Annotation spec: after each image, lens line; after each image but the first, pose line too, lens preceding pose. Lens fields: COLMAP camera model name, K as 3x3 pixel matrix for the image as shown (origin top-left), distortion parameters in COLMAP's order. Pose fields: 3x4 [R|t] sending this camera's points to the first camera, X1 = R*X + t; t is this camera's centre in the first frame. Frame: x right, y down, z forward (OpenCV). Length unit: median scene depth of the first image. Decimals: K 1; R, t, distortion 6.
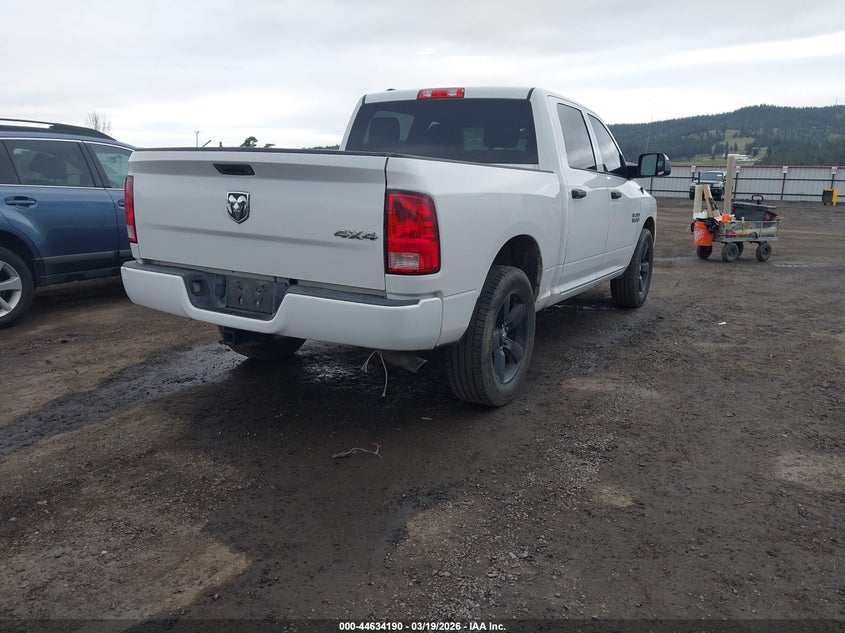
lens RADIAL K [[679.5, 0, 424.0], [0, 679.5, 319.6], [0, 0, 1]] dist [0.007835, 0.000076]
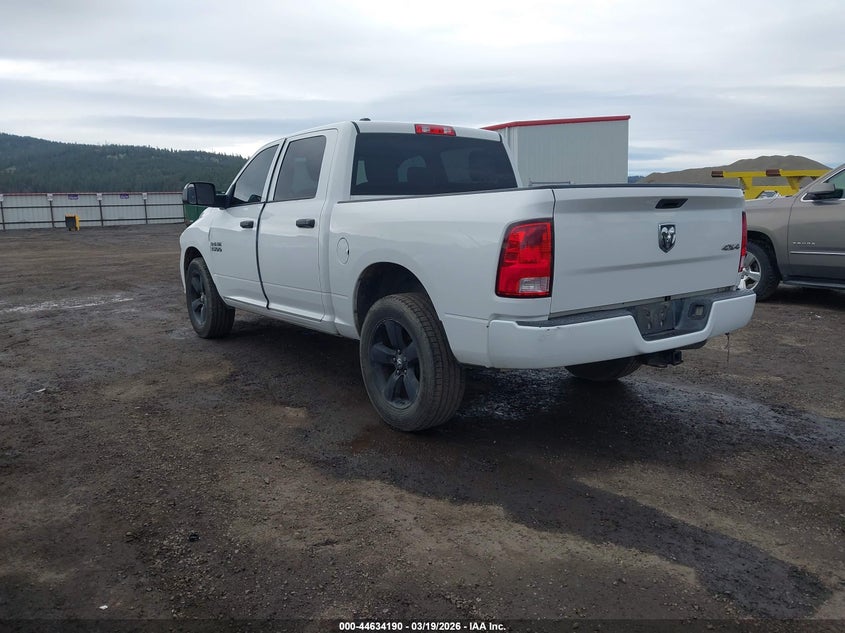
lens RADIAL K [[679.5, 0, 426.3], [0, 679.5, 313.8], [0, 0, 1]] dist [0.007835, 0.000076]
pose [[0.387600, -0.182151, 0.903652, -1.275913], [0.222685, 0.969752, 0.099960, -0.215070], [-0.894526, 0.162485, 0.416439, 0.808999]]
